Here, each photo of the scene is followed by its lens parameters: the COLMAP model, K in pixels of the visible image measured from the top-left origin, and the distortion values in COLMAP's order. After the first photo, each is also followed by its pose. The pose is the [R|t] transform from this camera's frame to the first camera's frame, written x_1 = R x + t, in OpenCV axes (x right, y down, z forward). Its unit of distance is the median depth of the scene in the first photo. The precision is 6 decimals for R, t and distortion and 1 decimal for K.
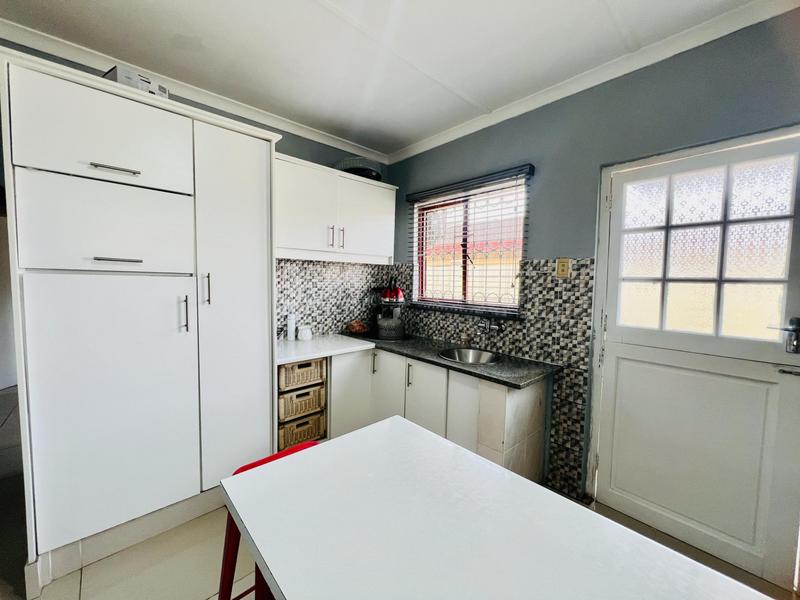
lens RADIAL K [[319.4, 0, 398.8], [0, 319.4, 299.4], [0, 0, 1]] dist [-0.001876, 0.000691]
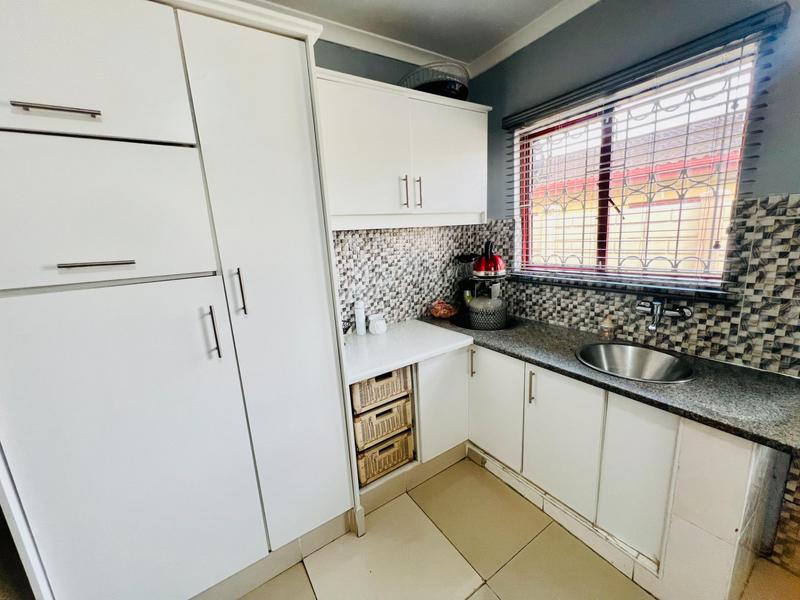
lens RADIAL K [[319.4, 0, 399.1], [0, 319.4, 299.9], [0, 0, 1]] dist [-0.001876, 0.000691]
pose [[0.982097, -0.043523, -0.183278, -0.105465], [0.068756, 0.988639, 0.133659, -0.057110], [0.175378, -0.143868, 0.973932, 0.282852]]
